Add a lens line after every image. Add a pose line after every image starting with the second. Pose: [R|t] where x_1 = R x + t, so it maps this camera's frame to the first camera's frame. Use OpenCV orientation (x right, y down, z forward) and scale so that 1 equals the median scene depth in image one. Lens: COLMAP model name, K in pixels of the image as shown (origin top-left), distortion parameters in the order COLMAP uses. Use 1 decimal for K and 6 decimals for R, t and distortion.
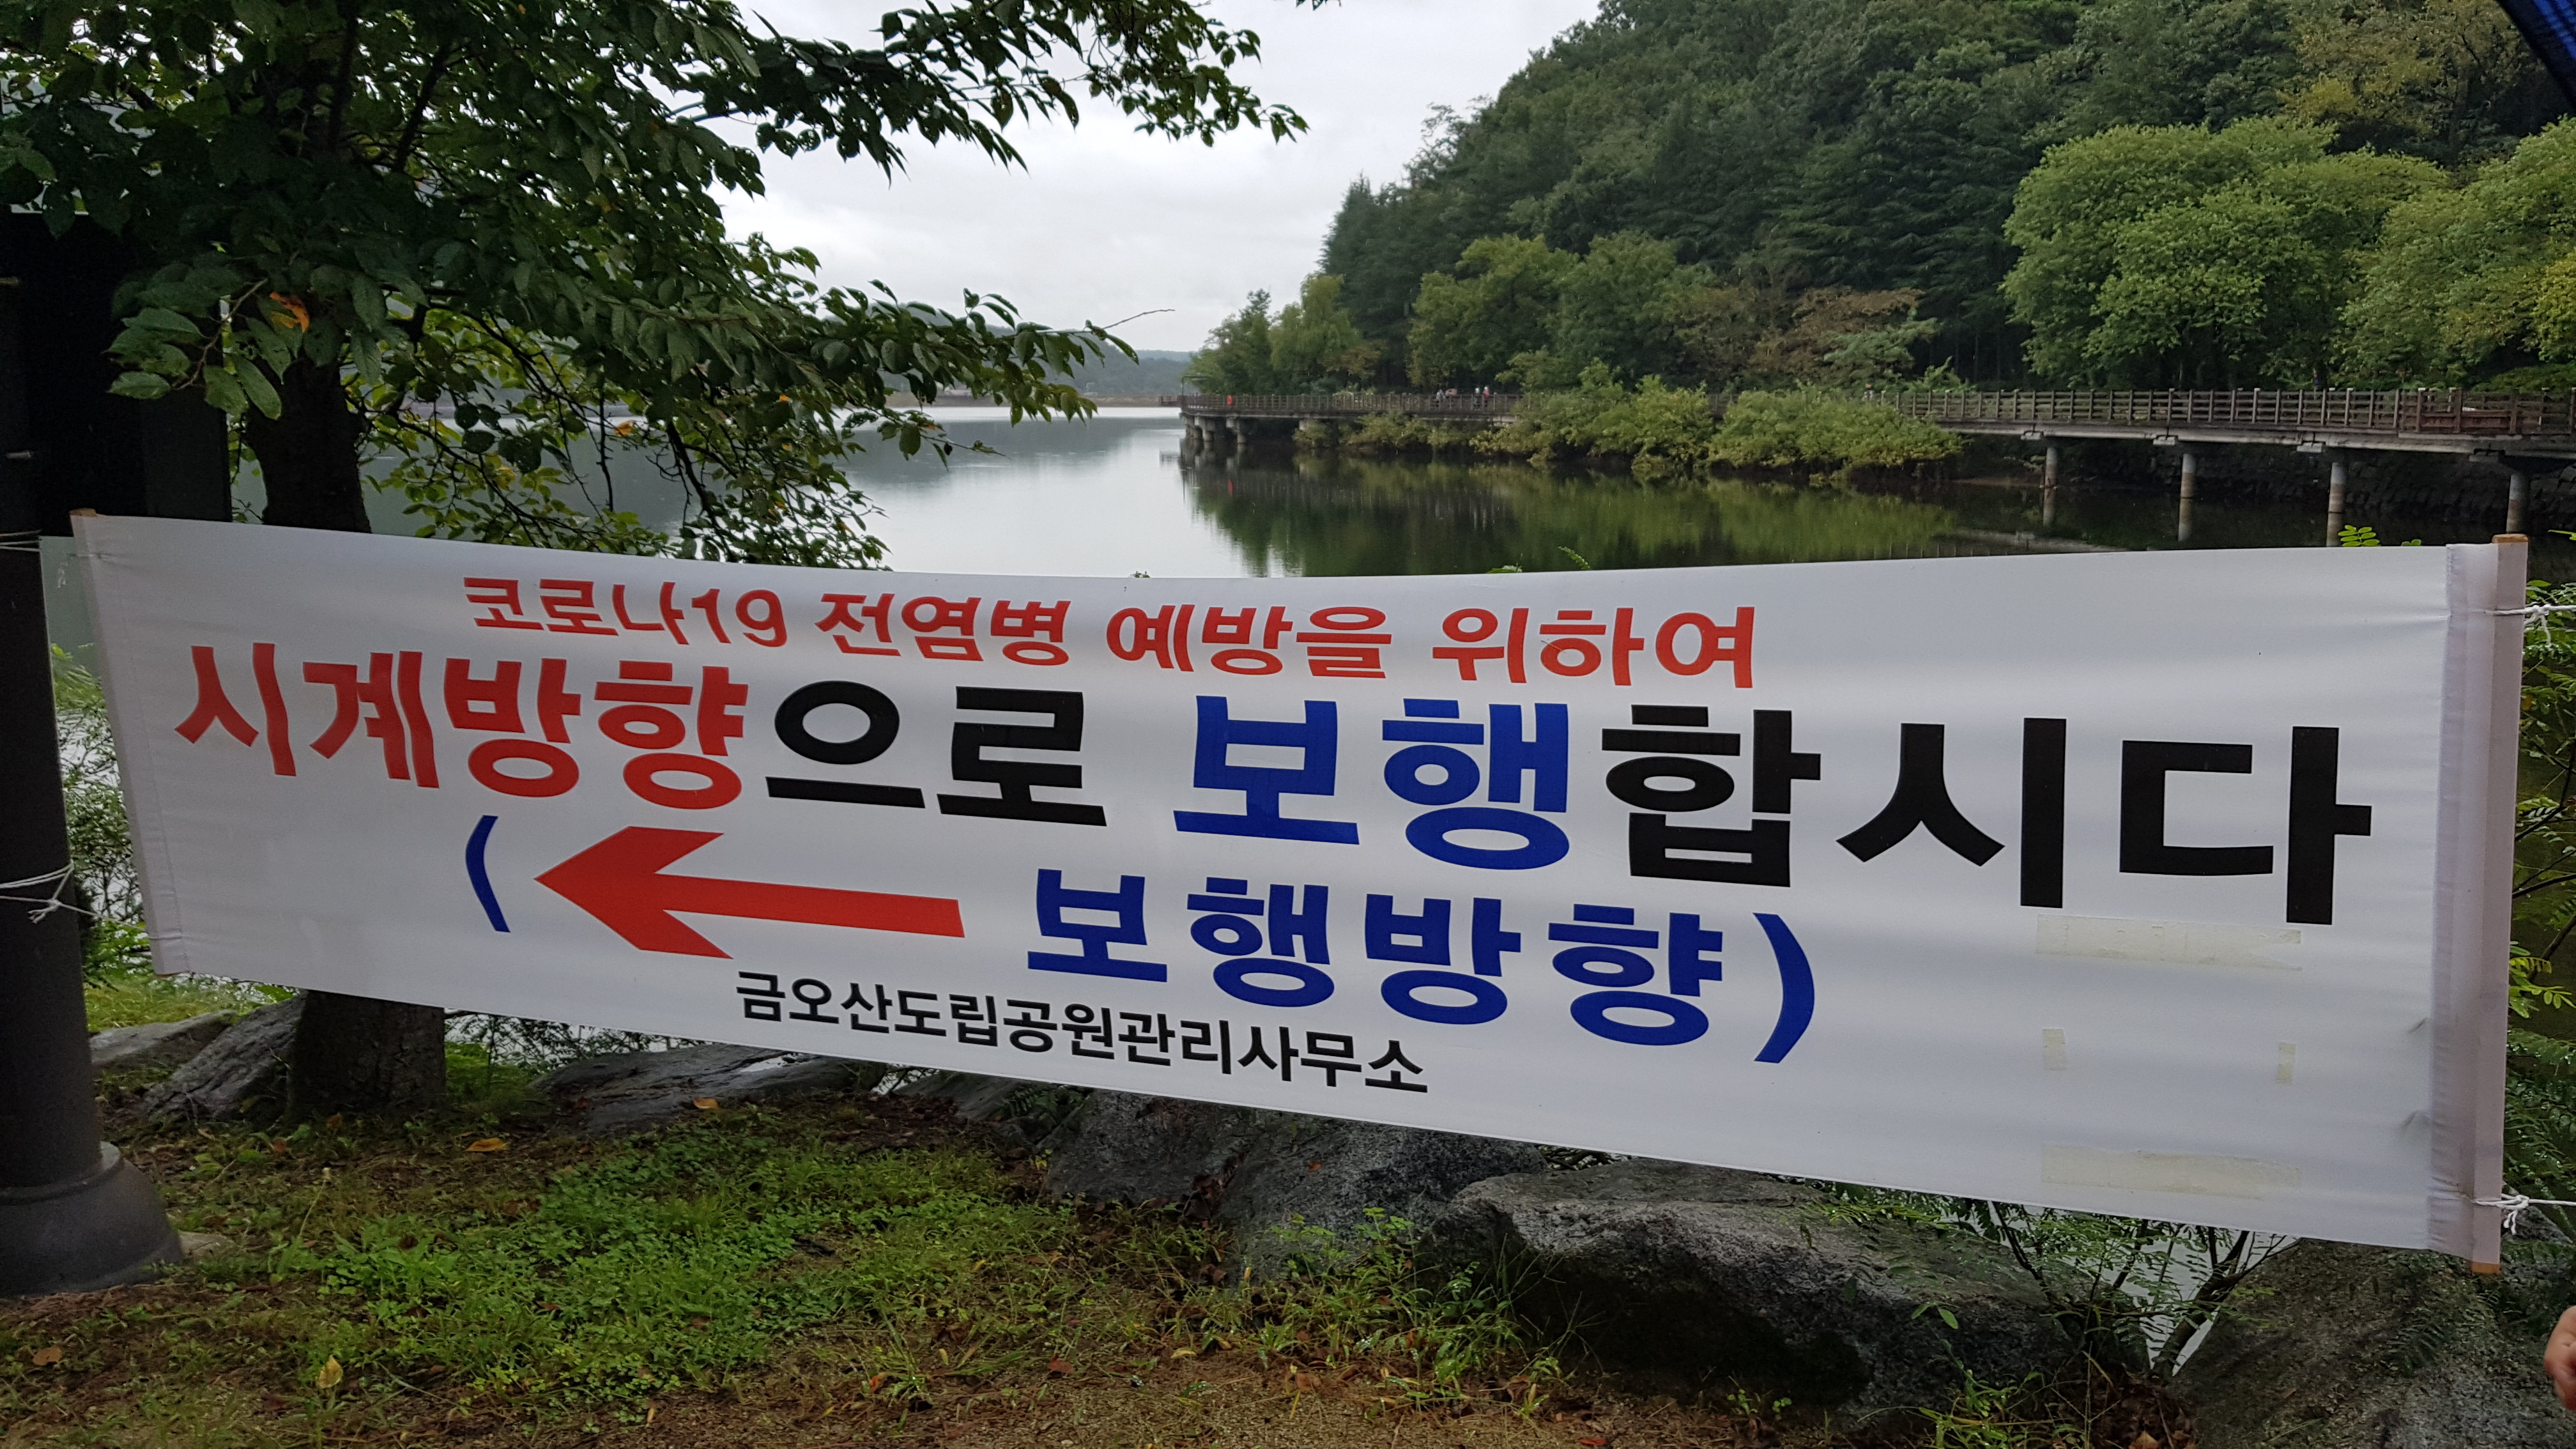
lens RADIAL K [[1969.5, 0, 1288.0], [0, 1969.5, 724.5], [0, 0, 1]] dist [0.078190, -0.136568]
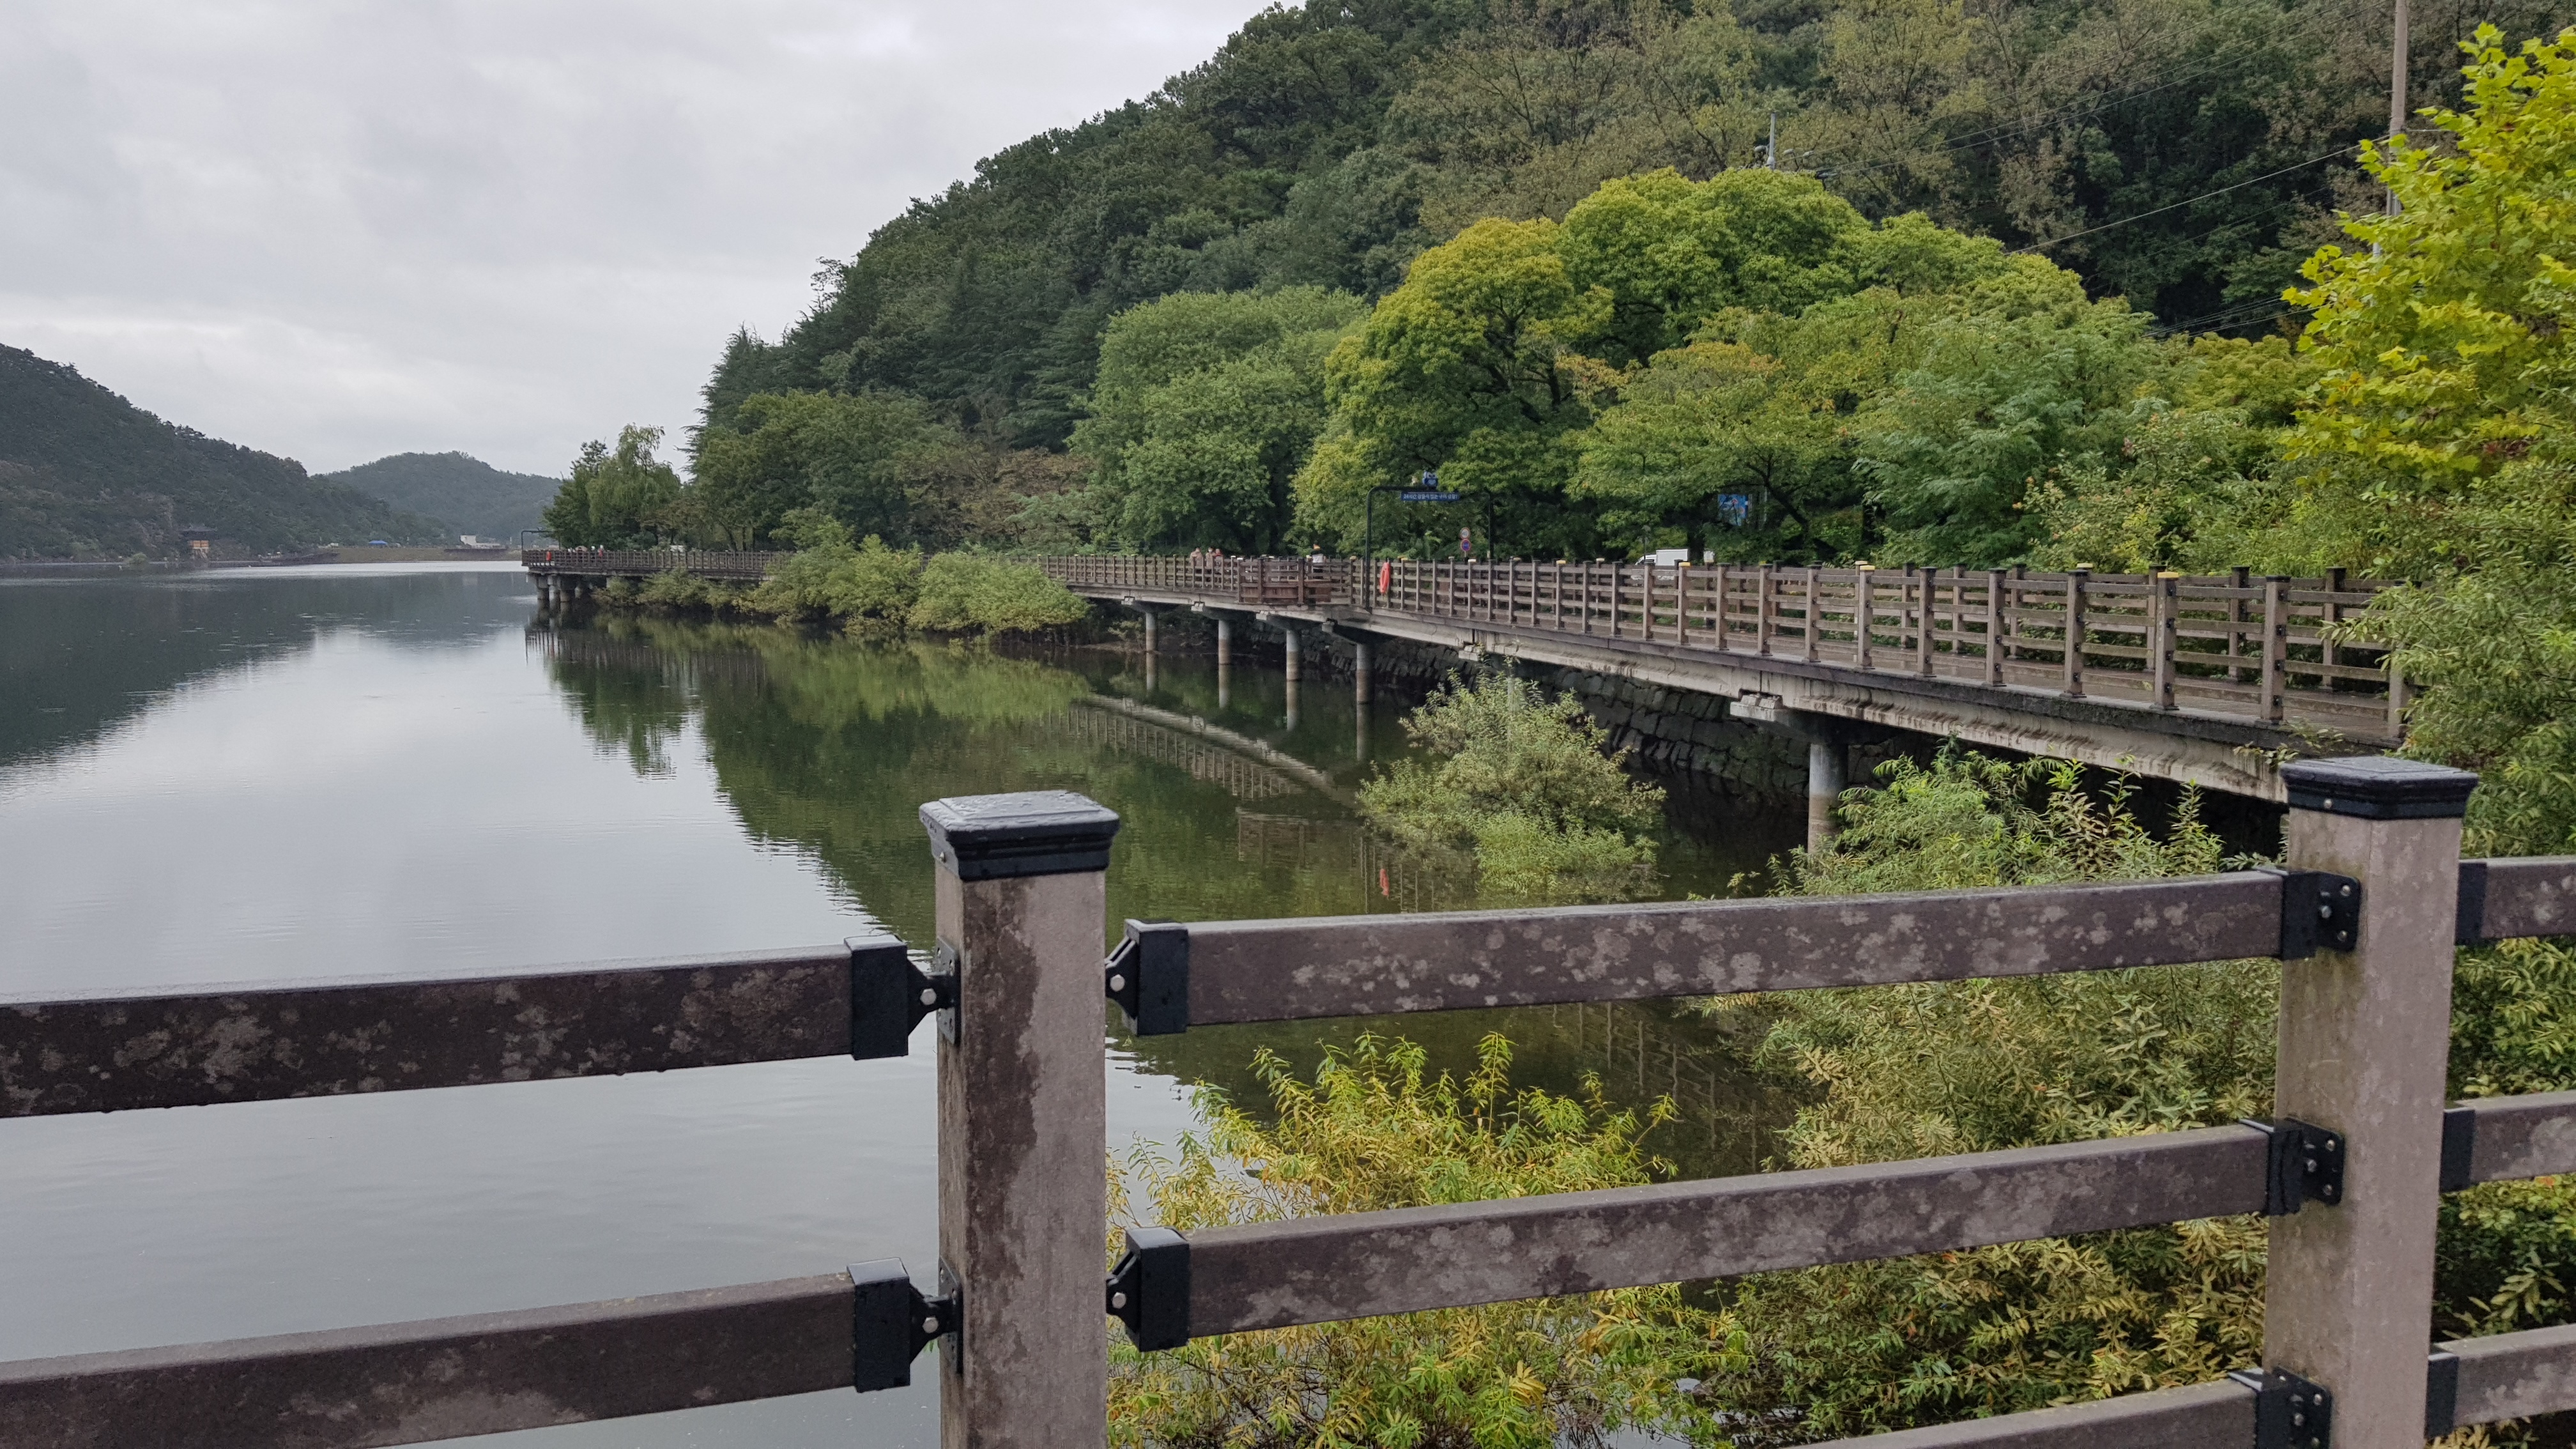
lens RADIAL K [[1969.5, 0, 1288.0], [0, 1969.5, 724.5], [0, 0, 1]] dist [0.078190, -0.136568]
pose [[0.989816, -0.008789, 0.142083, 0.241535], [0.019643, 0.996977, -0.075173, -0.007799], [-0.140993, 0.077198, 0.986996, 0.027362]]
